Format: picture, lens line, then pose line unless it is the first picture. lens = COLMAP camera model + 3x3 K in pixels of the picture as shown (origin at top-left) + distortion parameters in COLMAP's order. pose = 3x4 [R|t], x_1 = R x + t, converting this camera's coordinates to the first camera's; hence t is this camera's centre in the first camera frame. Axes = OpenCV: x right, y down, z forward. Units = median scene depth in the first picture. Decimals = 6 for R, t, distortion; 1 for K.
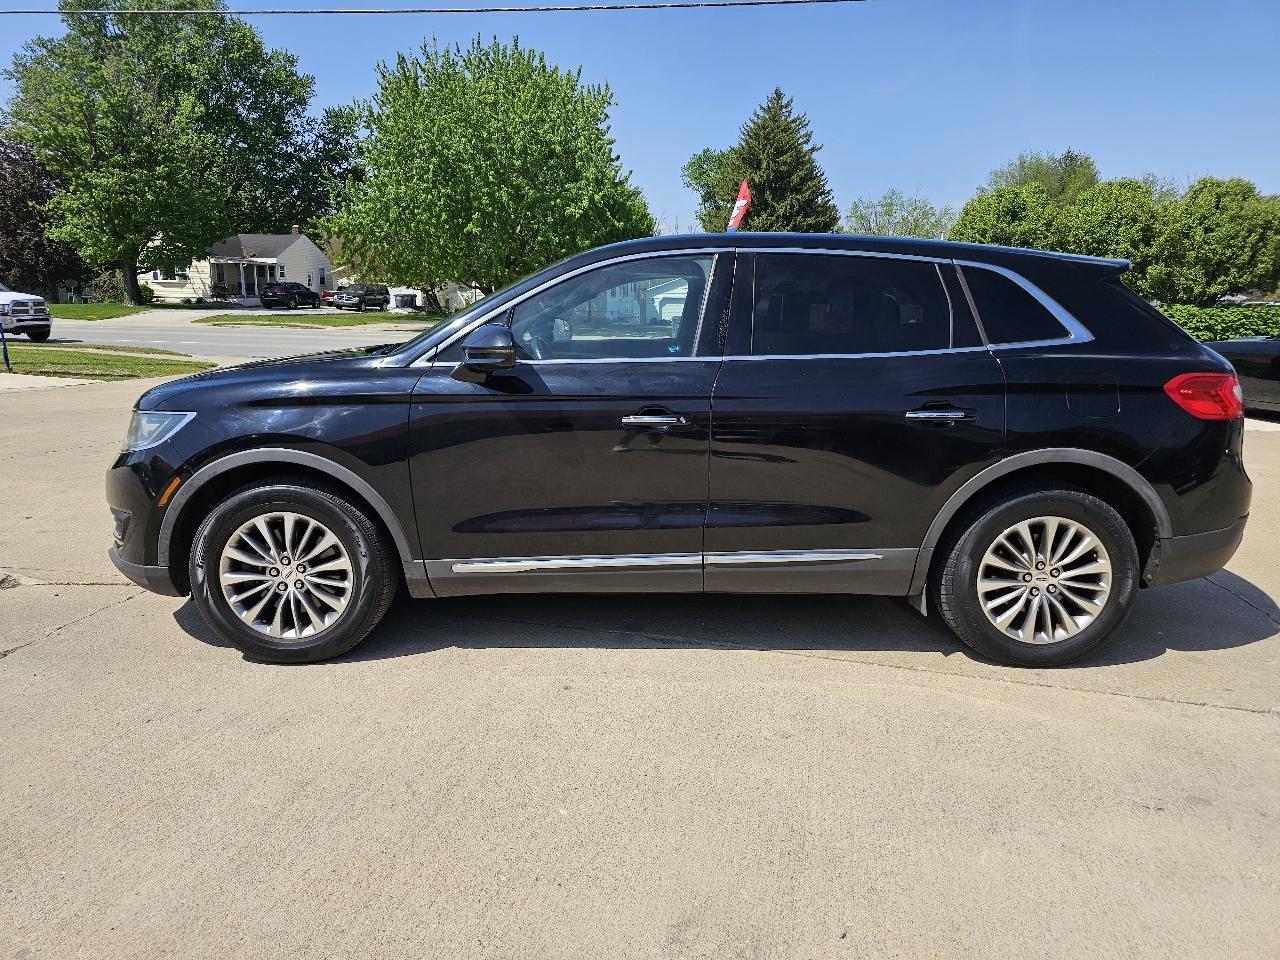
lens RADIAL K [[876.6, 0, 639.5], [0, 876.6, 496.5], [0, 0, 1]] dist [0.045665, -0.040288]
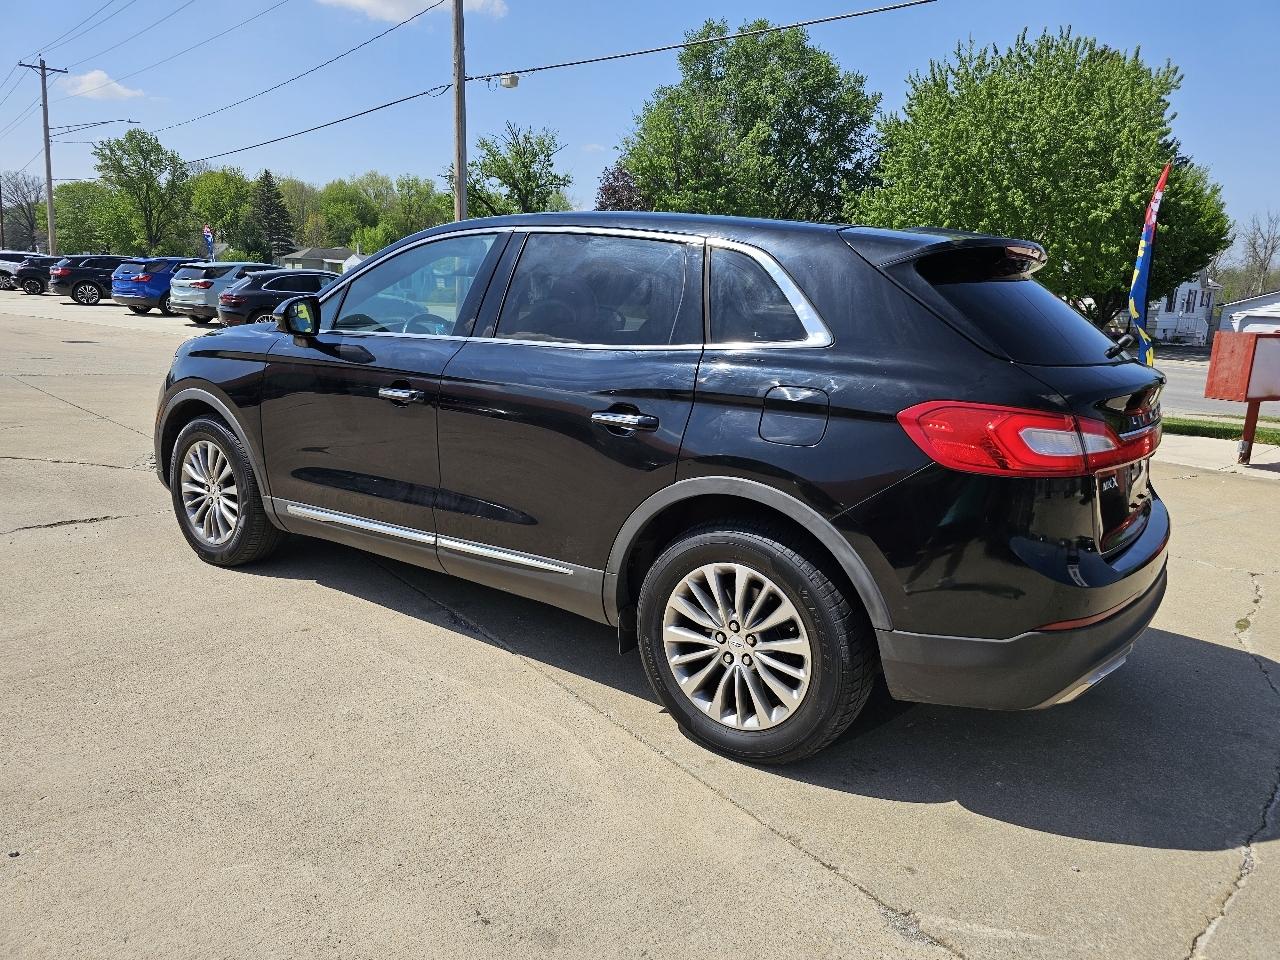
lens RADIAL K [[860.1, 0, 670.6], [0, 860.1, 506.4], [0, 0, 1]] dist [0.055321, -0.035549]
pose [[0.825211, 0.159816, -0.541743, 0.095045], [-0.158820, 0.986092, 0.048977, -0.006570], [0.542036, 0.045624, 0.839116, 0.037450]]
